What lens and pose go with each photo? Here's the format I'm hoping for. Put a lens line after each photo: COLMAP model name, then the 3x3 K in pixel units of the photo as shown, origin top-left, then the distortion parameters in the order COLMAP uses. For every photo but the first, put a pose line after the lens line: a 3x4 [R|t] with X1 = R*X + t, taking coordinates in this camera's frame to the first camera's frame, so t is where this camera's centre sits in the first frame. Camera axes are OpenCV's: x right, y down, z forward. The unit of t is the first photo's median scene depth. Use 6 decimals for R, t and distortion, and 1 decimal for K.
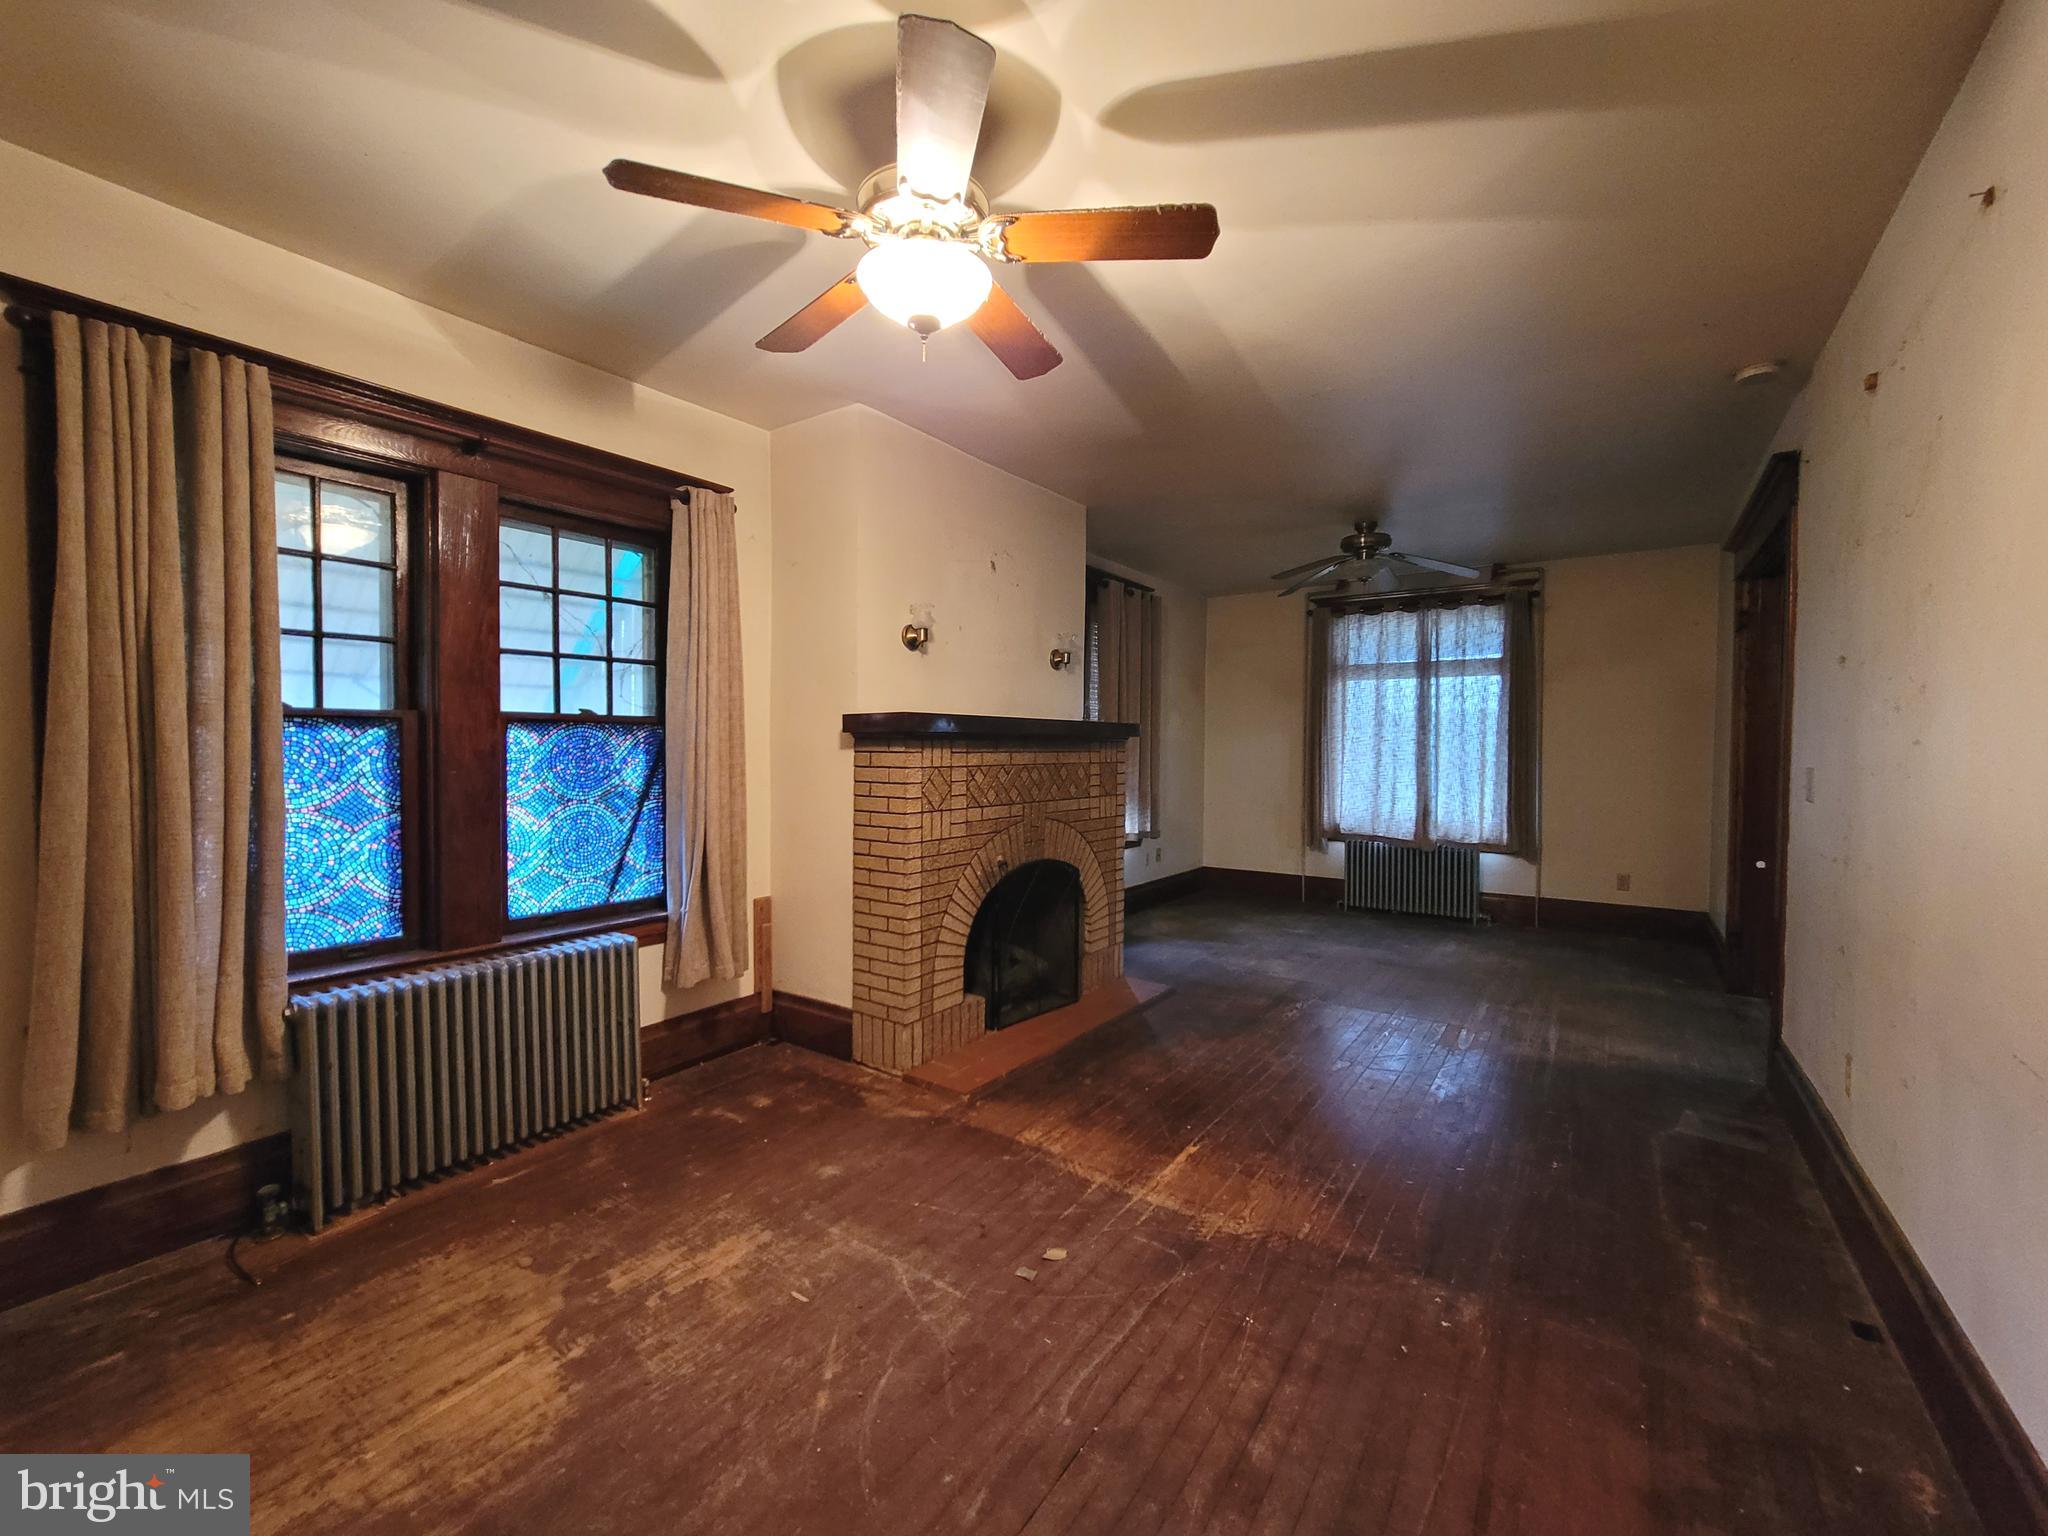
lens RADIAL K [[828.8, 0, 1013.9], [0, 828.8, 767.6], [0, 0, 1]] dist [0.003640, -0.001583]
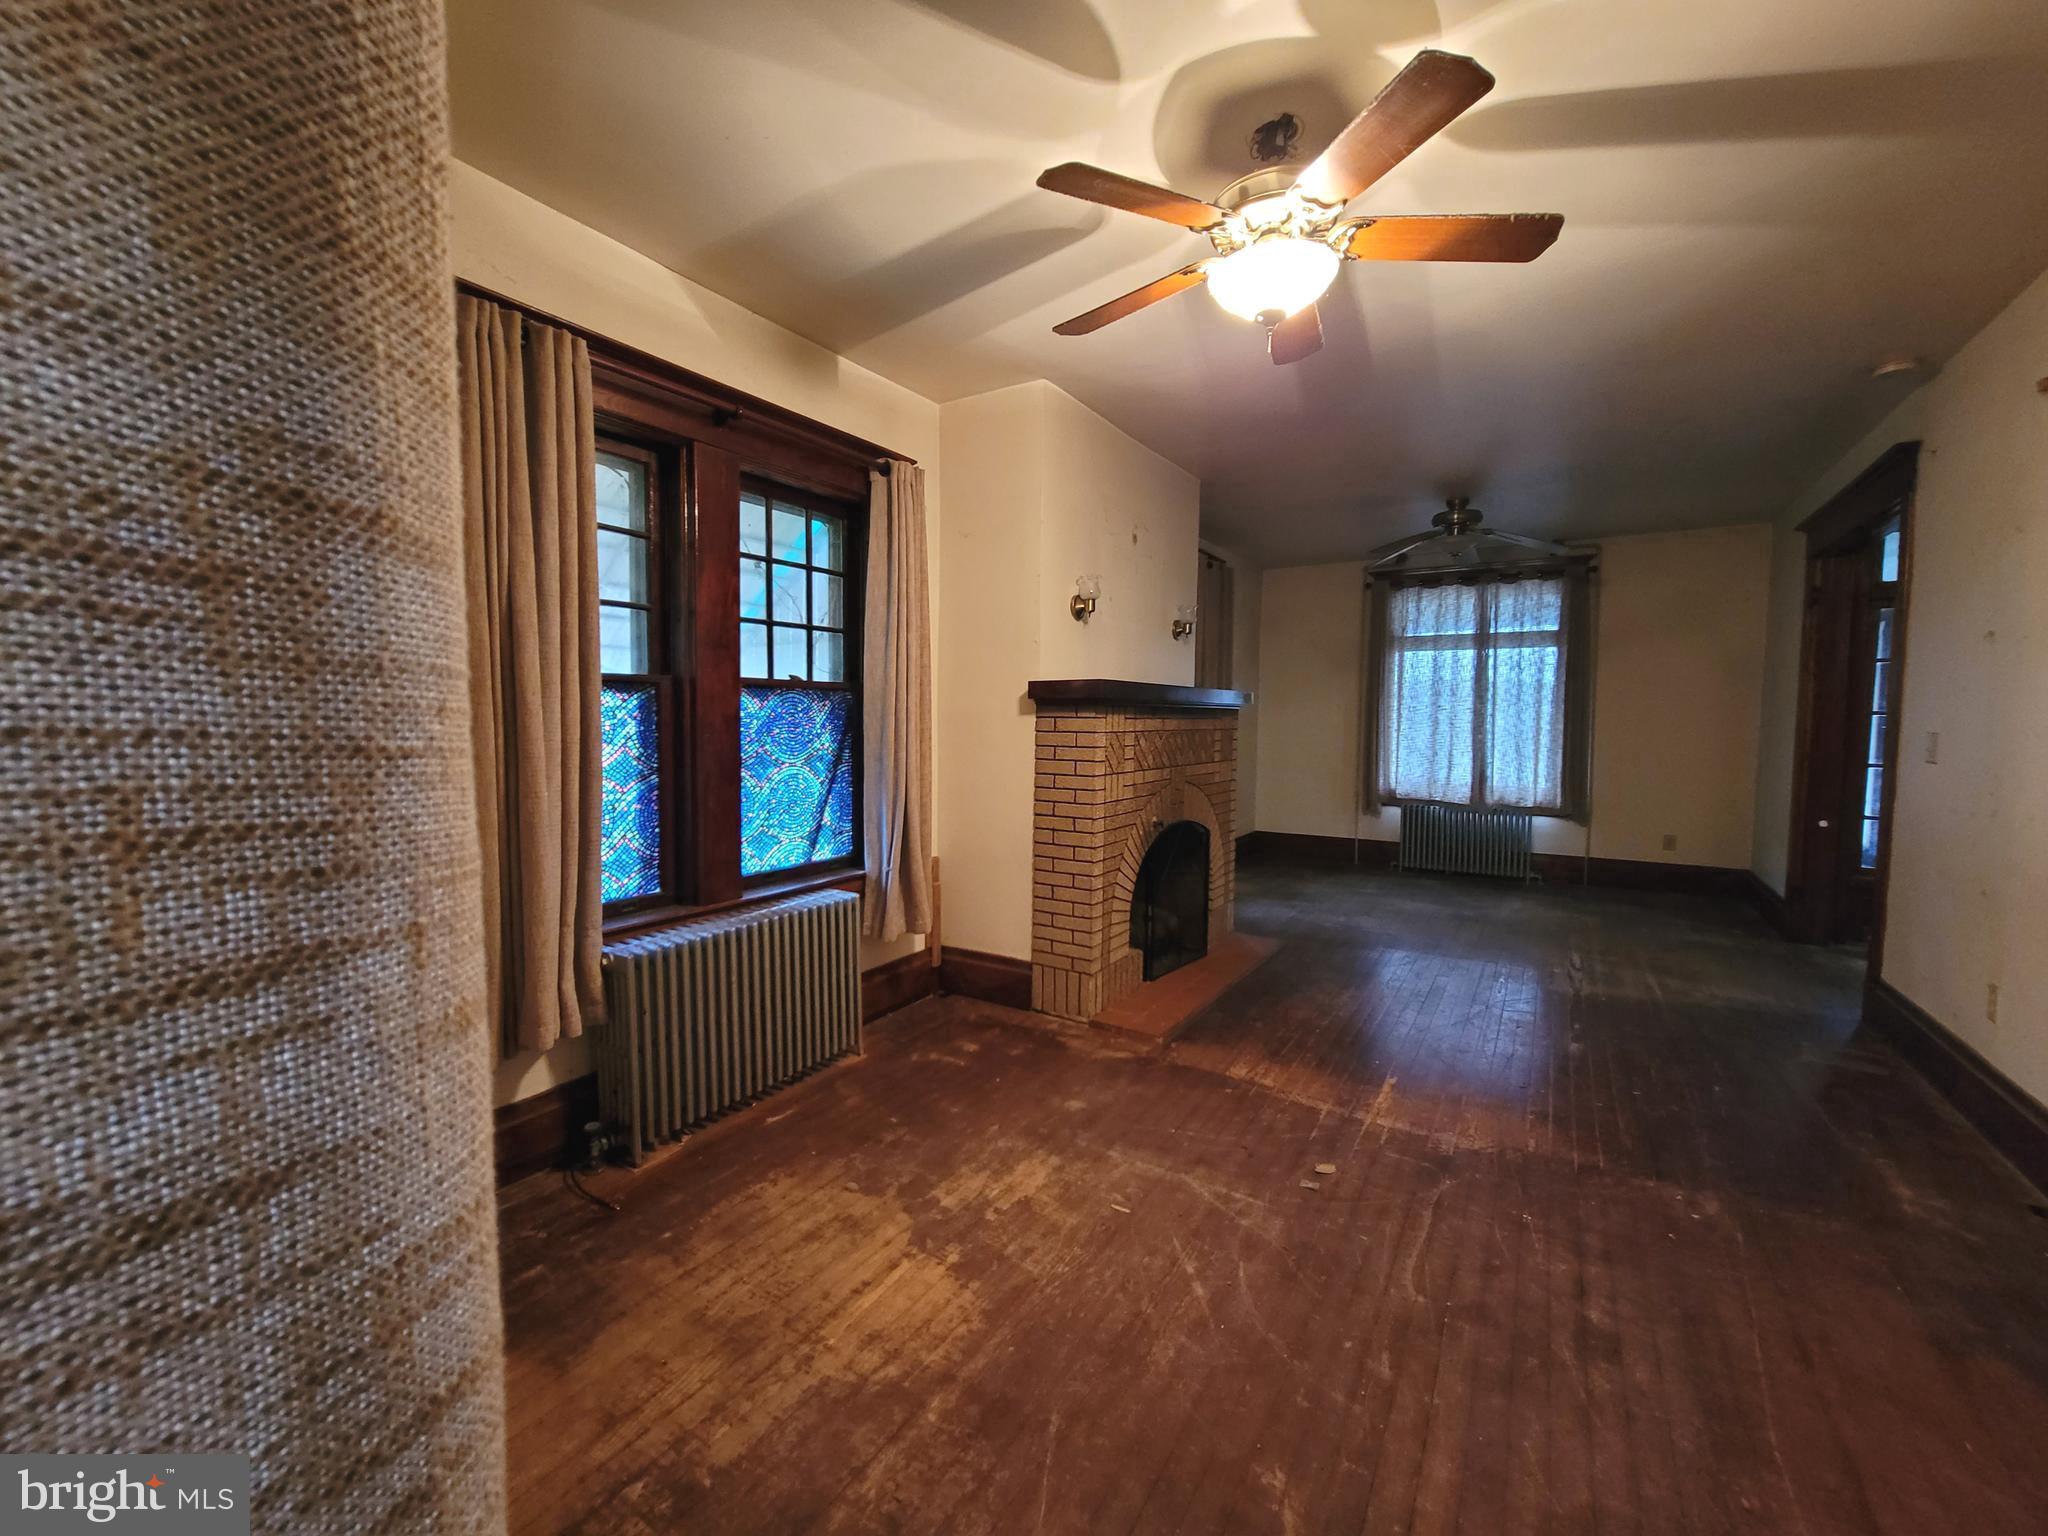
lens RADIAL K [[828.8, 0, 1020.0], [0, 828.8, 767.1], [0, 0, 1]] dist [0.003640, -0.001583]
pose [[0.999053, -0.001304, 0.043493, -0.293829], [-0.000231, 0.999378, 0.035273, 0.007507], [-0.043512, -0.035250, 0.998431, -0.051458]]
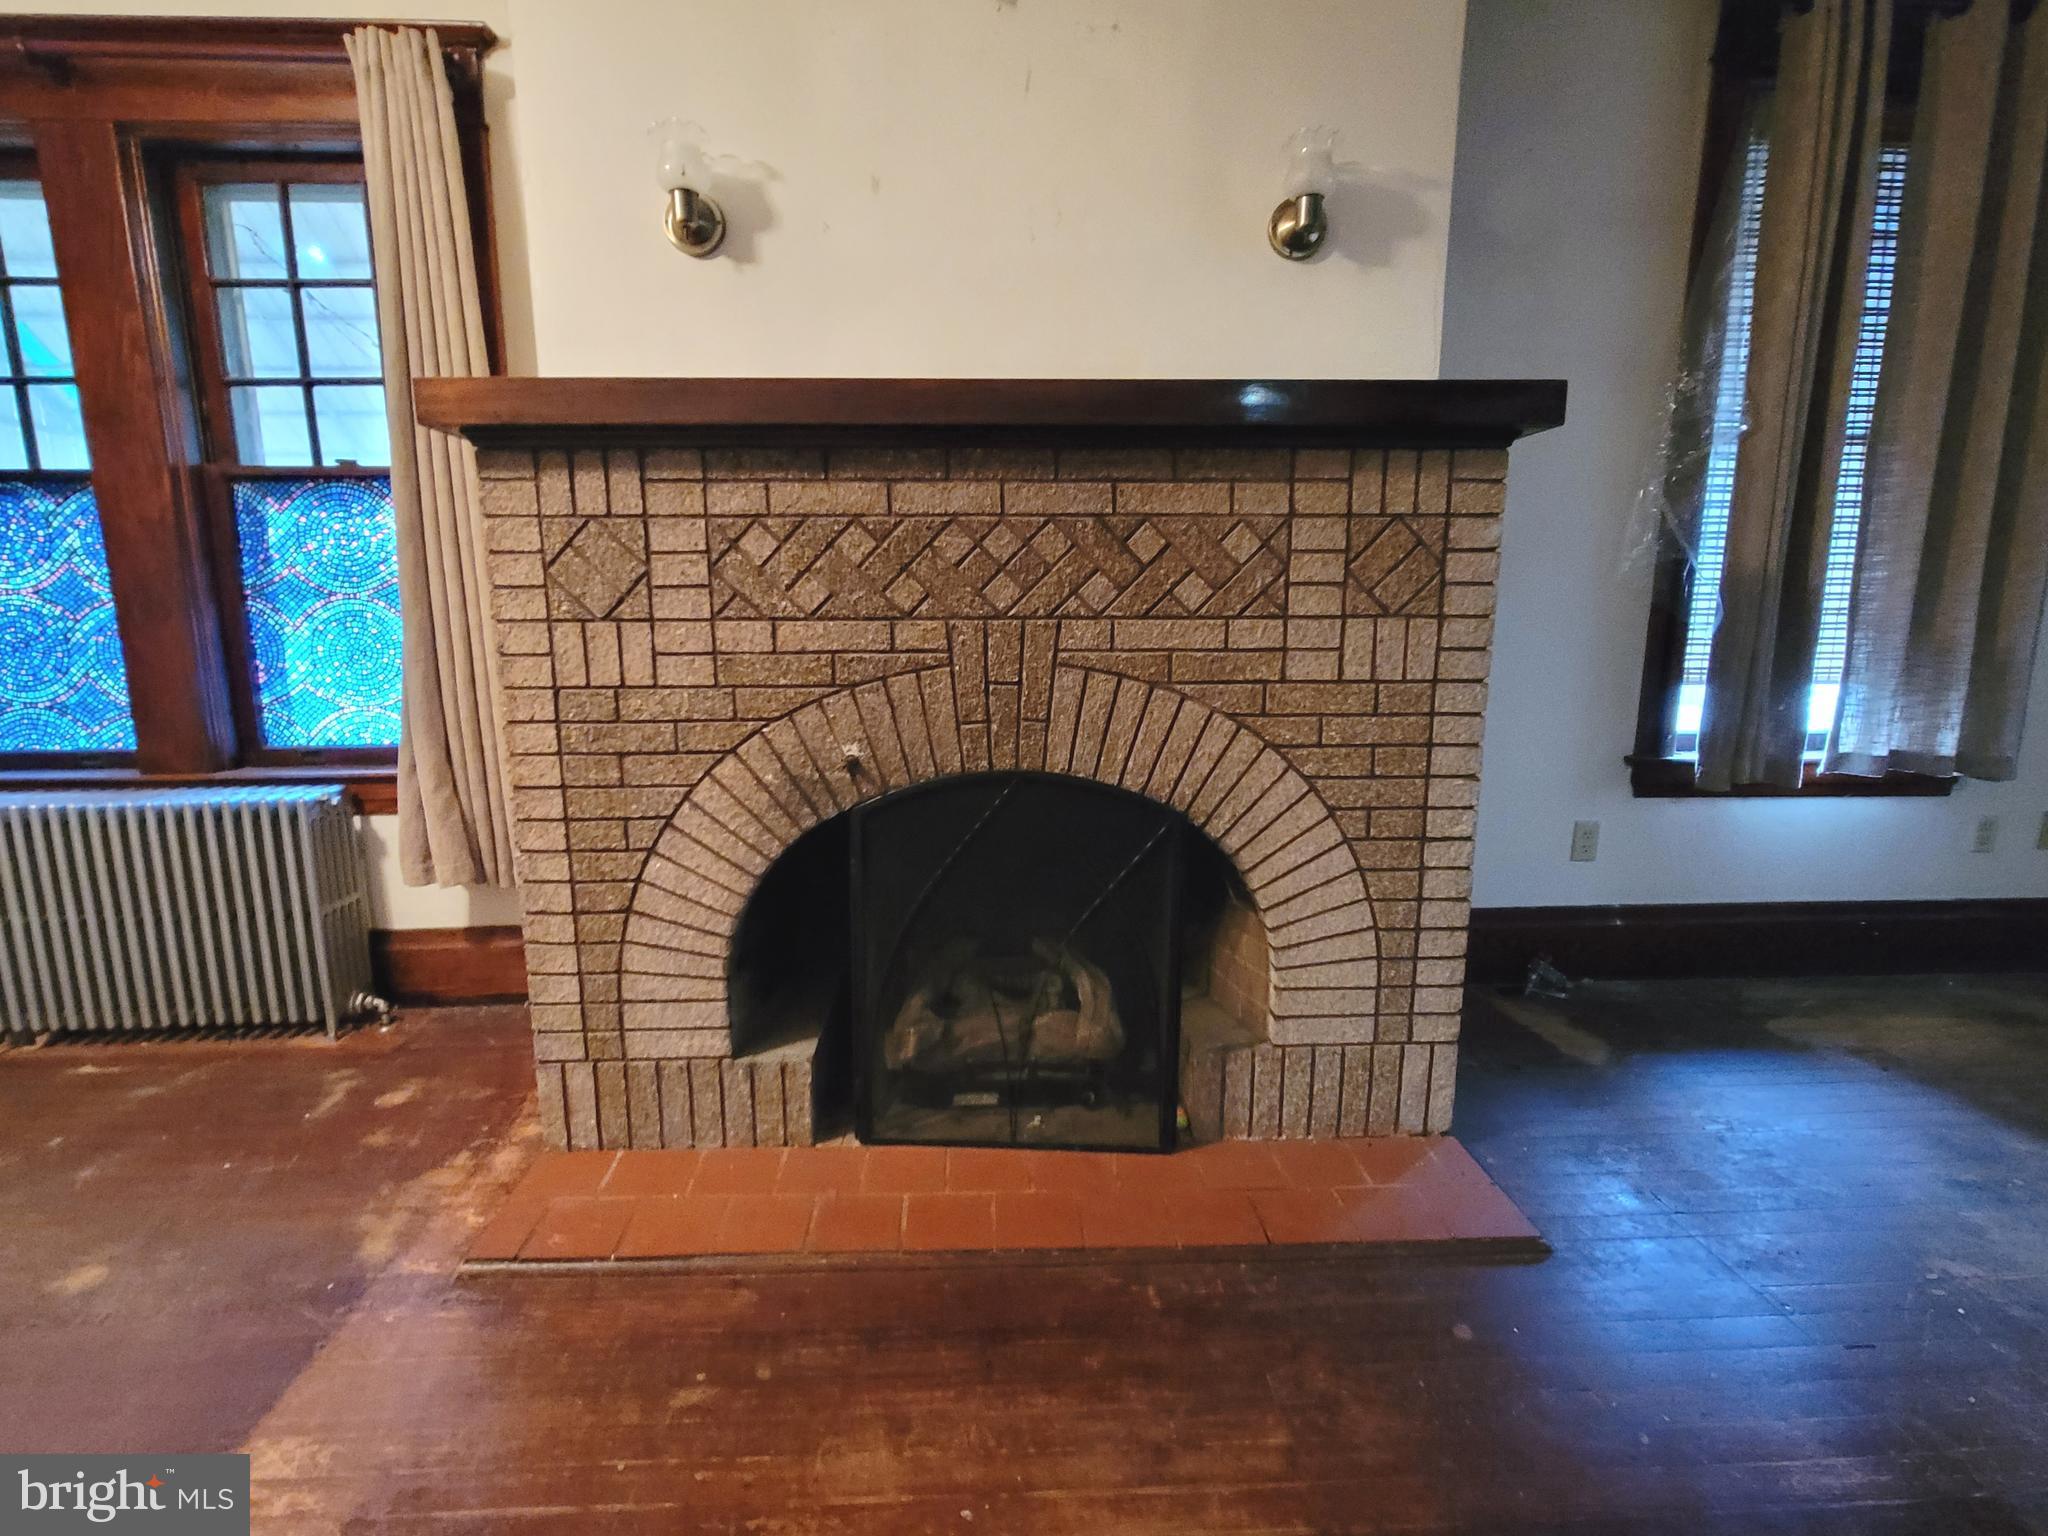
lens RADIAL K [[971.4, 0, 1006.7], [0, 971.4, 771.8], [0, 0, 1]] dist [-0.001726, -0.000101]
pose [[0.620690, 0.128121, -0.773517, 0.501902], [-0.012366, 0.988036, 0.153729, 0.056795], [0.783958, -0.085853, 0.614848, 0.962256]]
